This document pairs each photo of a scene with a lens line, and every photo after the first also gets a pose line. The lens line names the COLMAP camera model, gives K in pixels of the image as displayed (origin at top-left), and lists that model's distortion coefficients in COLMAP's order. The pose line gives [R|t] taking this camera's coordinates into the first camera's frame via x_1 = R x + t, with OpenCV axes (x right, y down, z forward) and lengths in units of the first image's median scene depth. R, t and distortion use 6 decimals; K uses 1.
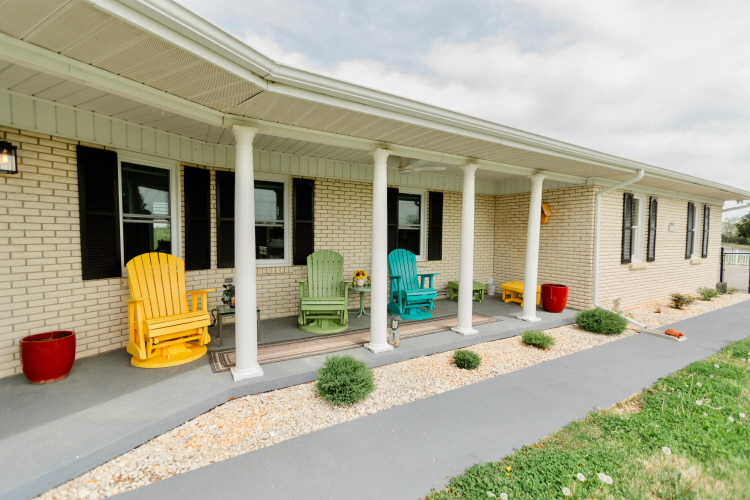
lens RADIAL K [[346.5, 0, 372.3], [0, 346.5, 248.8], [0, 0, 1]] dist [0.012337, -0.003889]
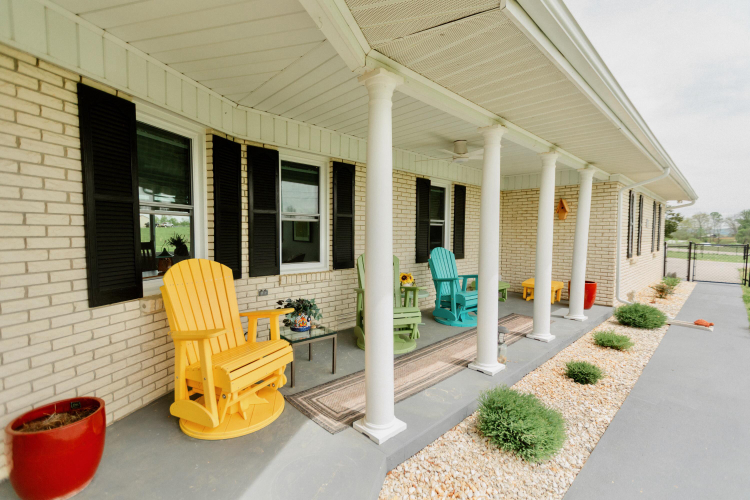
lens RADIAL K [[346.5, 0, 377.0], [0, 346.5, 249.2], [0, 0, 1]] dist [0.012337, -0.003889]
pose [[0.972625, -0.016242, 0.231810, -0.442906], [0.014314, 0.999848, 0.009996, -0.009488], [-0.231937, -0.006404, 0.972710, 0.268930]]
